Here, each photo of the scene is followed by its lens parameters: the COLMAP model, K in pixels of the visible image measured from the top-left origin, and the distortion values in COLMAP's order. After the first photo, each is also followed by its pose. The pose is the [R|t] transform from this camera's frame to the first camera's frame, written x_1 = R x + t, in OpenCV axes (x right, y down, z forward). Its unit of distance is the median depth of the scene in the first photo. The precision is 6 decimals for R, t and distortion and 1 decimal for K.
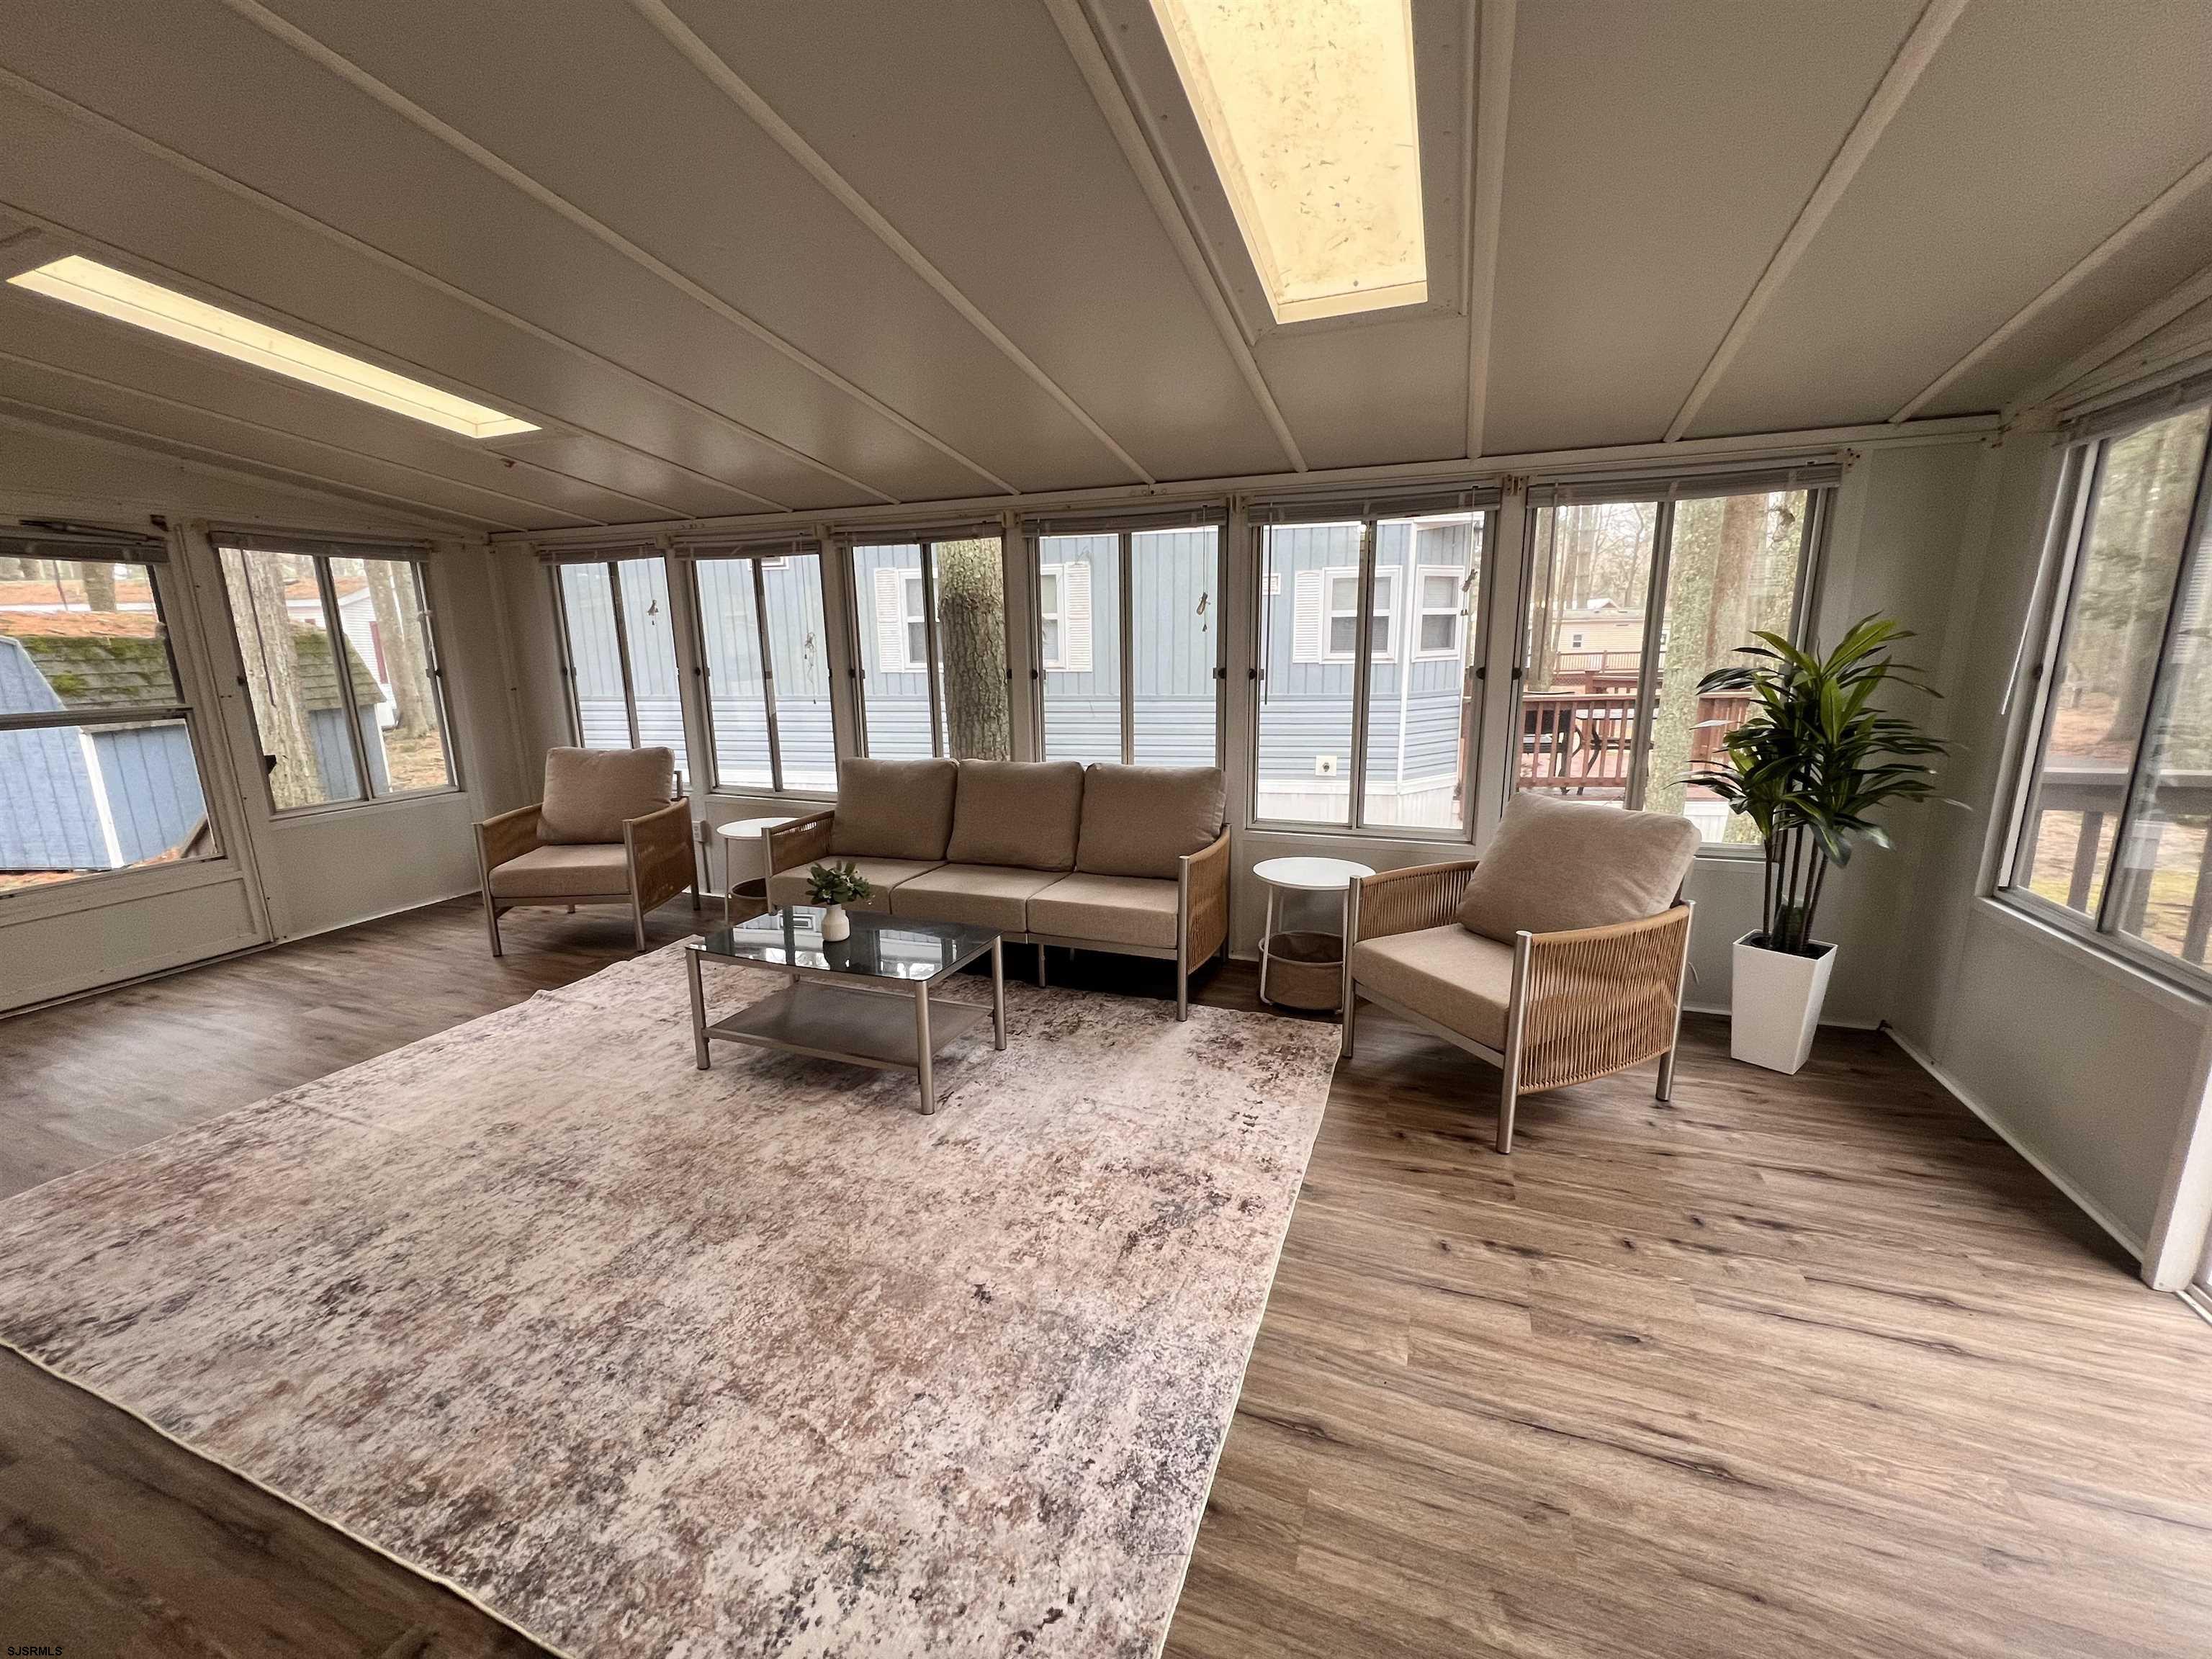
lens RADIAL K [[881.3, 0, 1105.5], [0, 881.3, 831.1], [0, 0, 1]] dist [-0.002139, 0.000400]
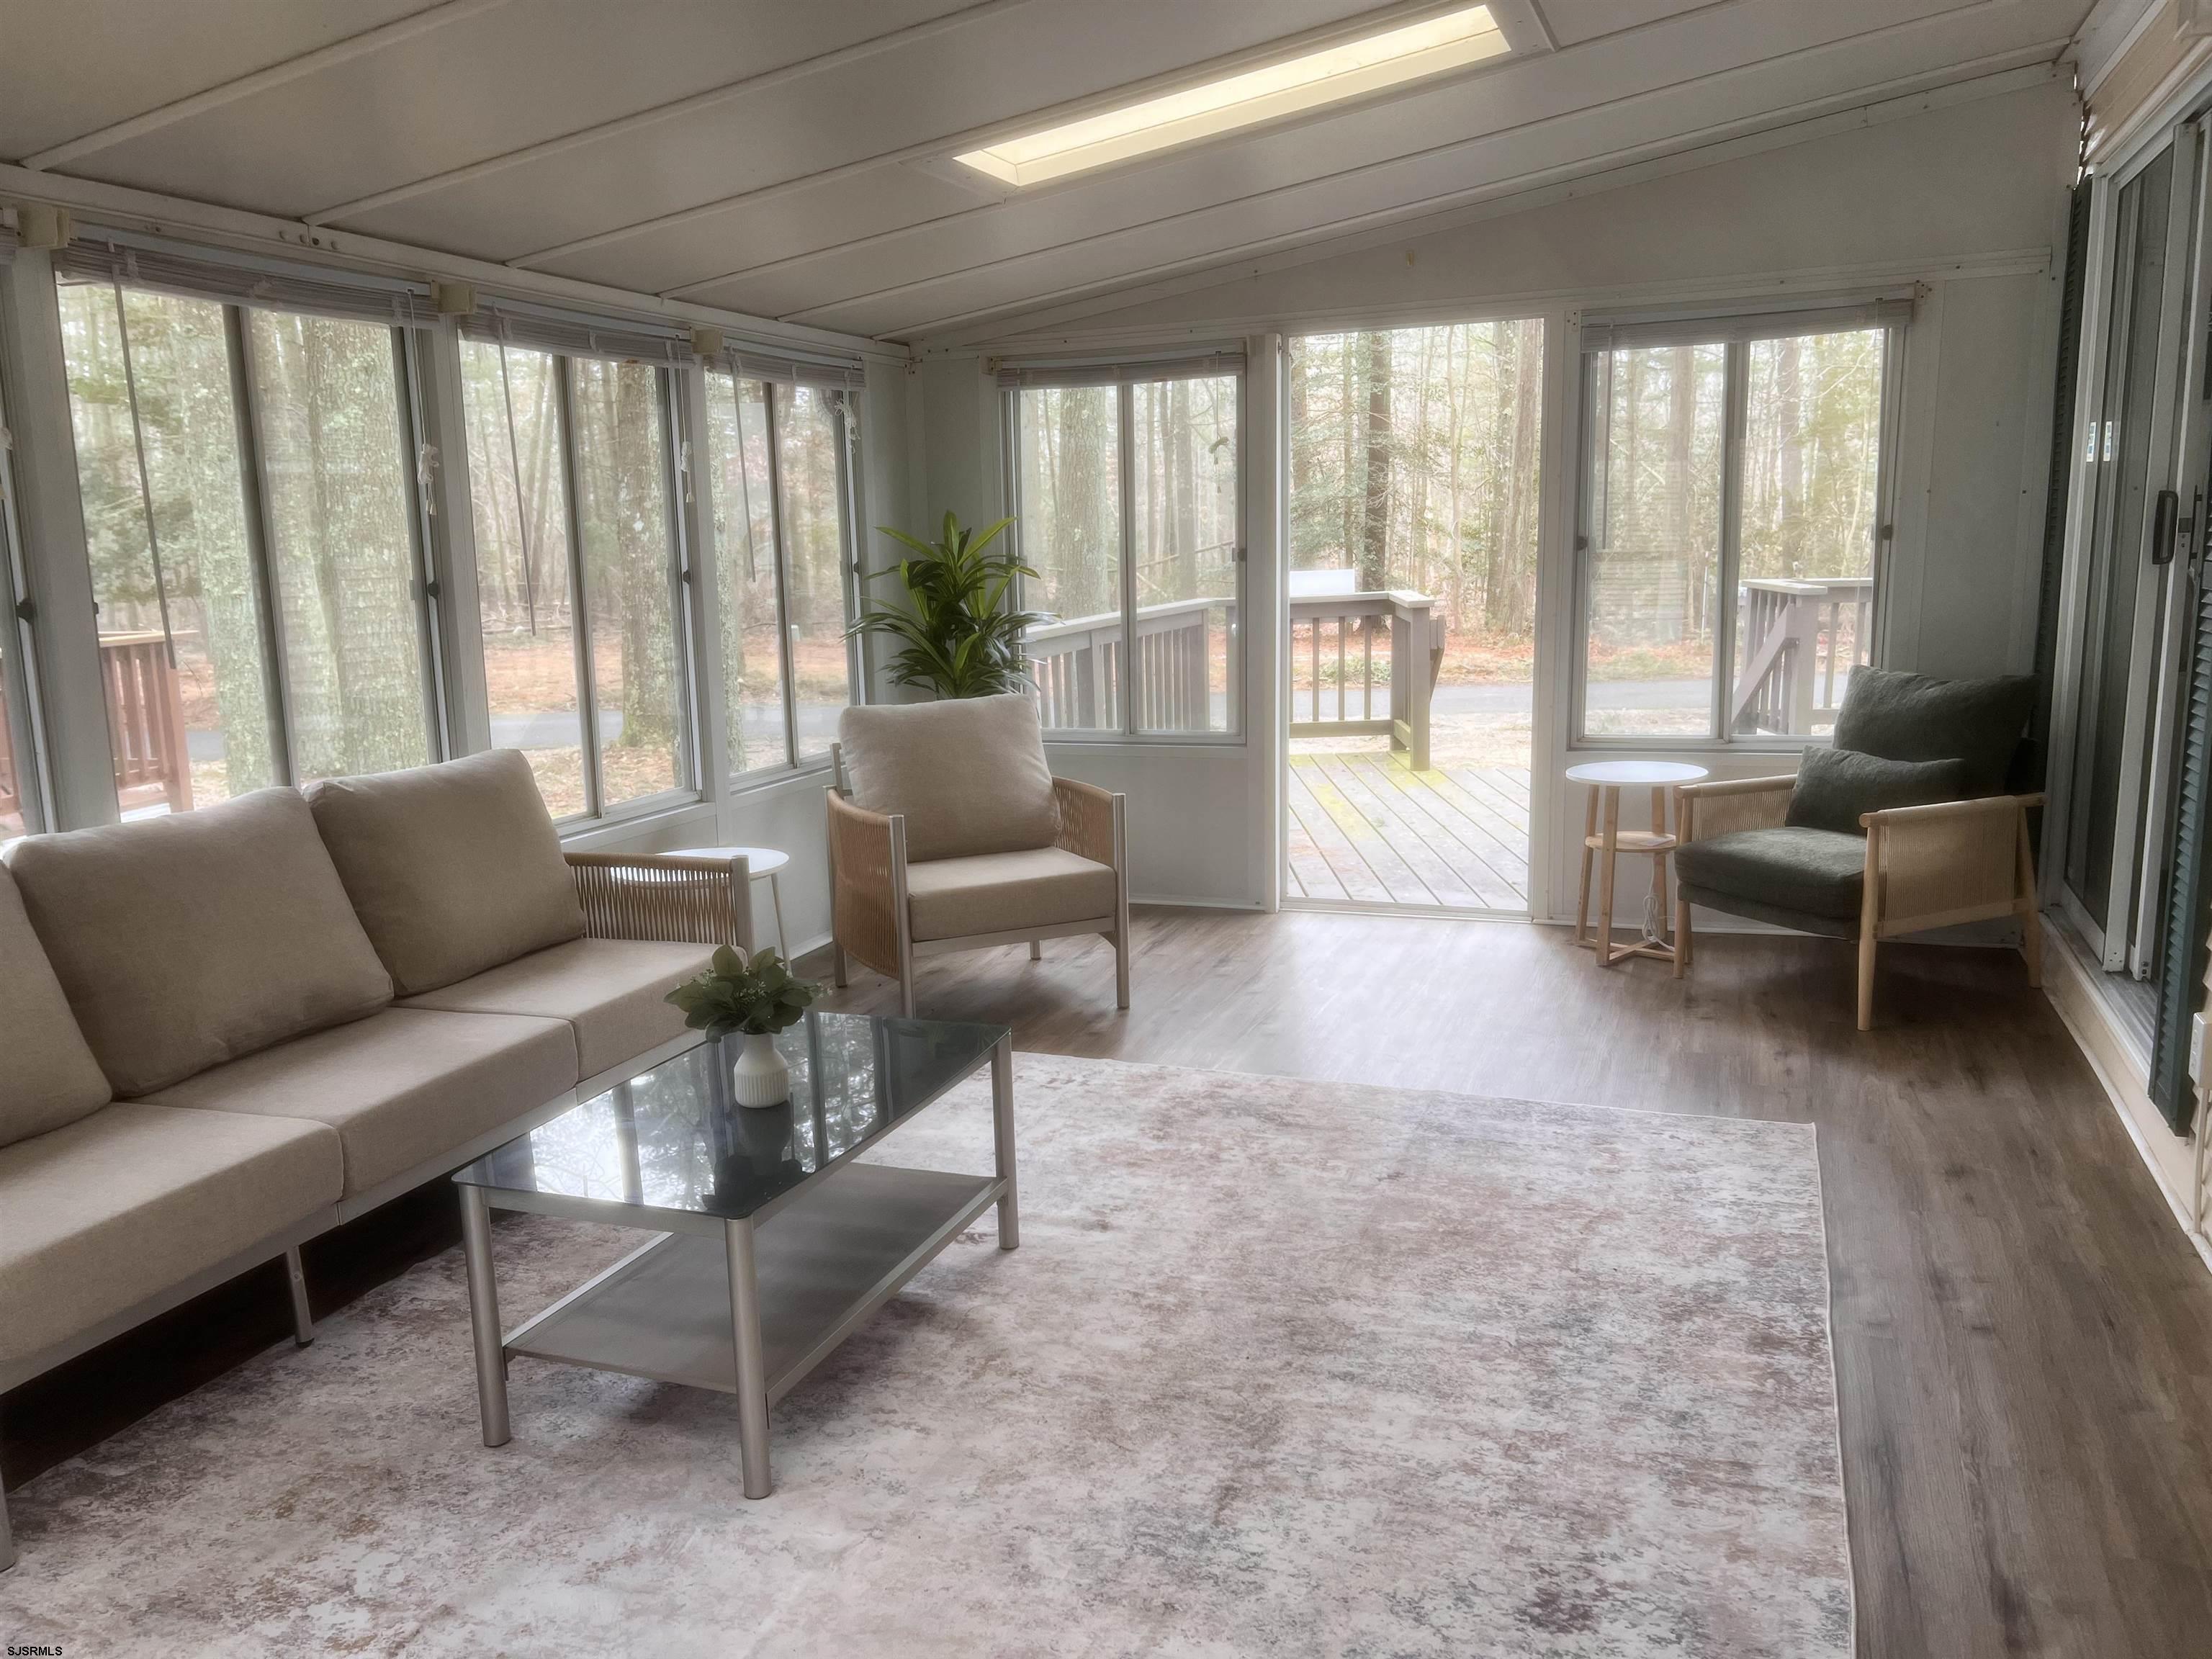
lens RADIAL K [[1675.2, 0, 1107.5], [0, 1675.2, 828.6], [0, 0, 1]] dist [0.003935, -0.001068]
pose [[-0.000902, -0.163427, 0.986555, -1.792850], [0.230996, 0.959840, 0.159212, -0.192758], [-0.972954, 0.228033, 0.036885, 1.093295]]
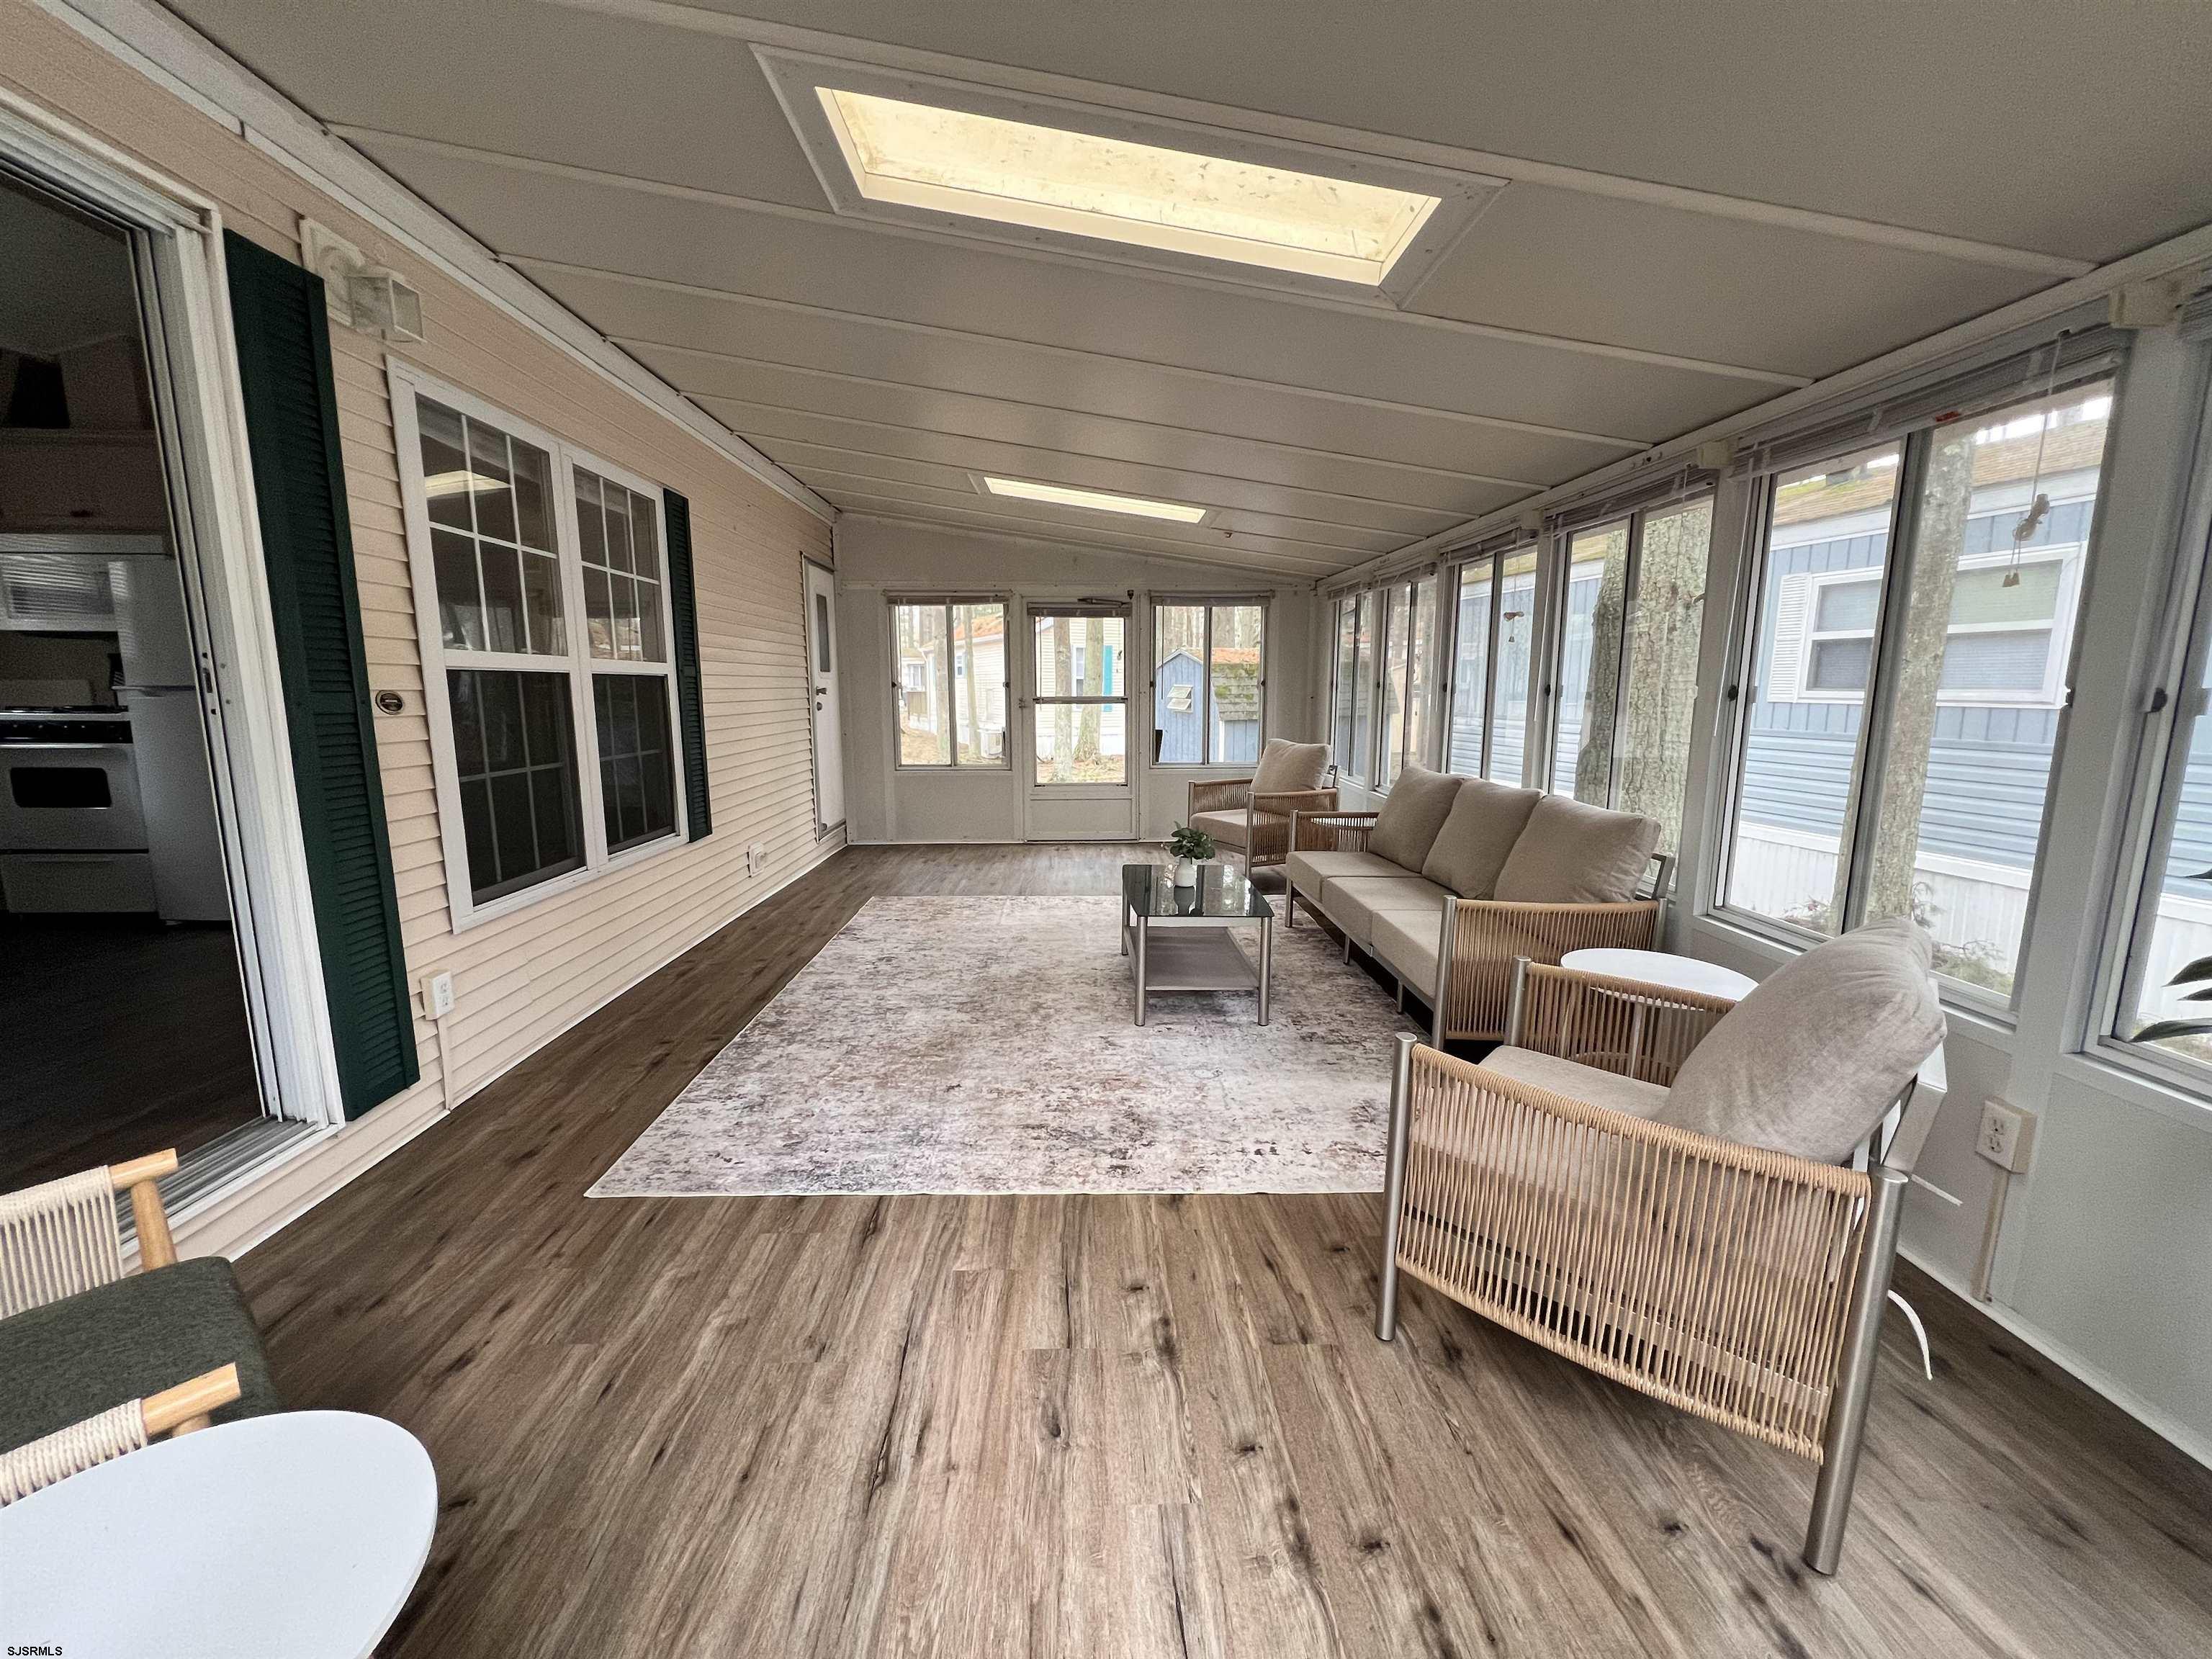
lens RADIAL K [[883.1, 0, 1105.0], [0, 883.1, 823.5], [0, 0, 1]] dist [-0.003092, -0.000161]
pose [[0.391120, 0.158453, -0.906597, 1.153751], [-0.198450, 0.976415, 0.085041, -0.071875], [0.898690, 0.146653, 0.413340, 0.534171]]
